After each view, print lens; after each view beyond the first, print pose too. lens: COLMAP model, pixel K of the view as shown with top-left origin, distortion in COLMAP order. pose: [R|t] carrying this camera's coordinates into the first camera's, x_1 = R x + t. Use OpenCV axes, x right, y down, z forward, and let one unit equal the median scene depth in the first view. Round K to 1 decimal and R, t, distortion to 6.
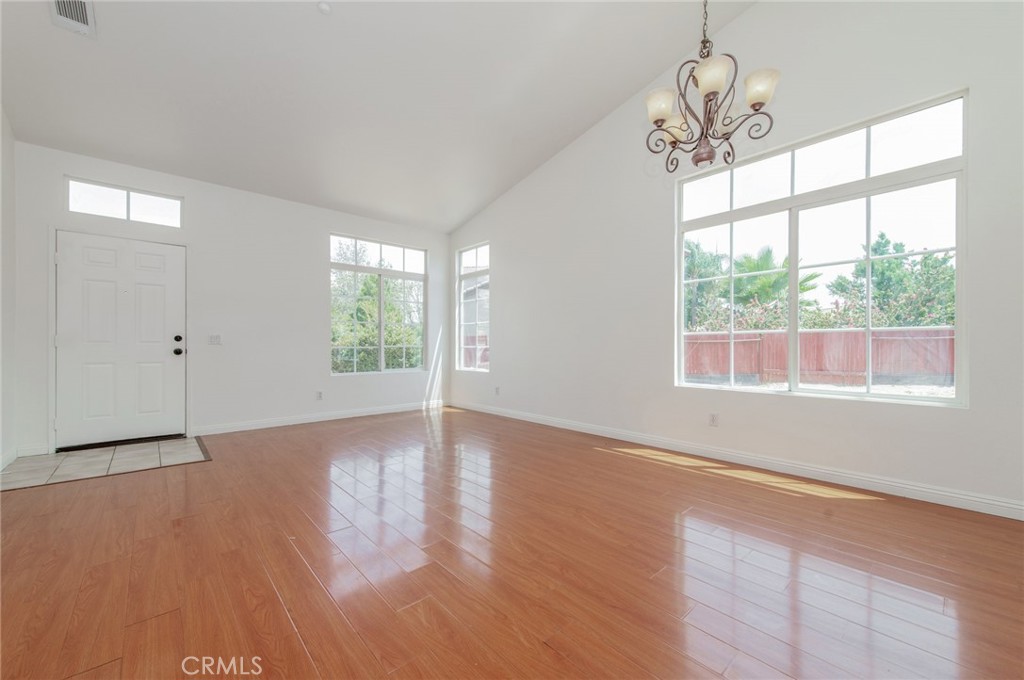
lens RADIAL K [[401.8, 0, 512.6], [0, 401.8, 347.3], [0, 0, 1]] dist [0.015567, -0.003682]
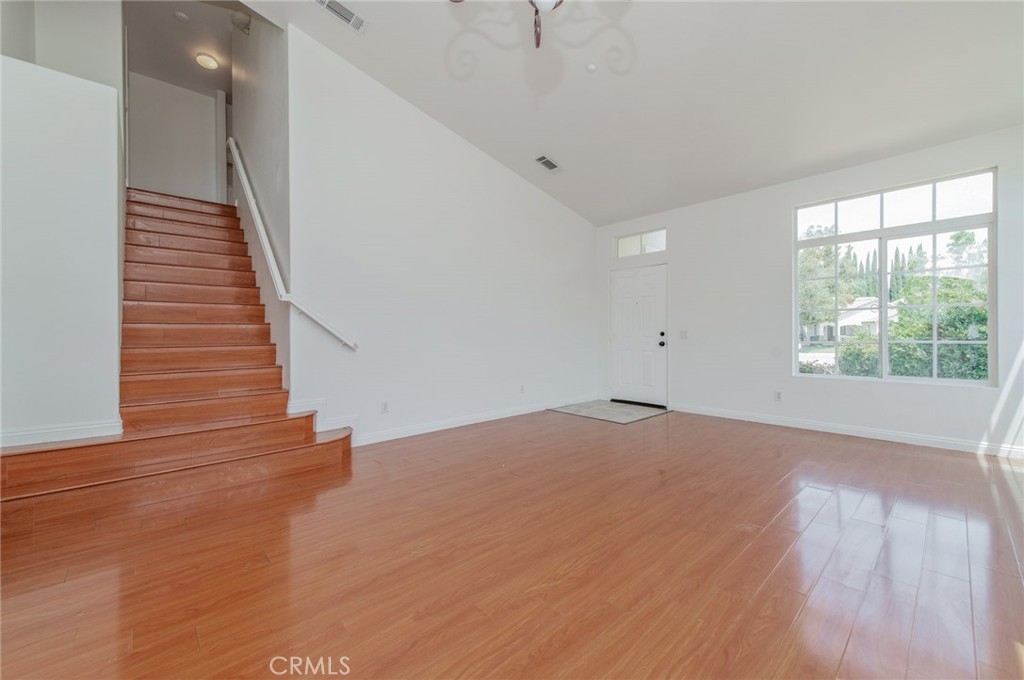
lens RADIAL K [[401.8, 0, 520.5], [0, 401.8, 345.1], [0, 0, 1]] dist [0.015567, -0.003682]
pose [[-0.021244, 0.017934, -0.999613, 0.494712], [-0.004352, 0.999828, 0.018031, -0.007288], [0.999765, 0.004733, -0.021162, 0.527660]]
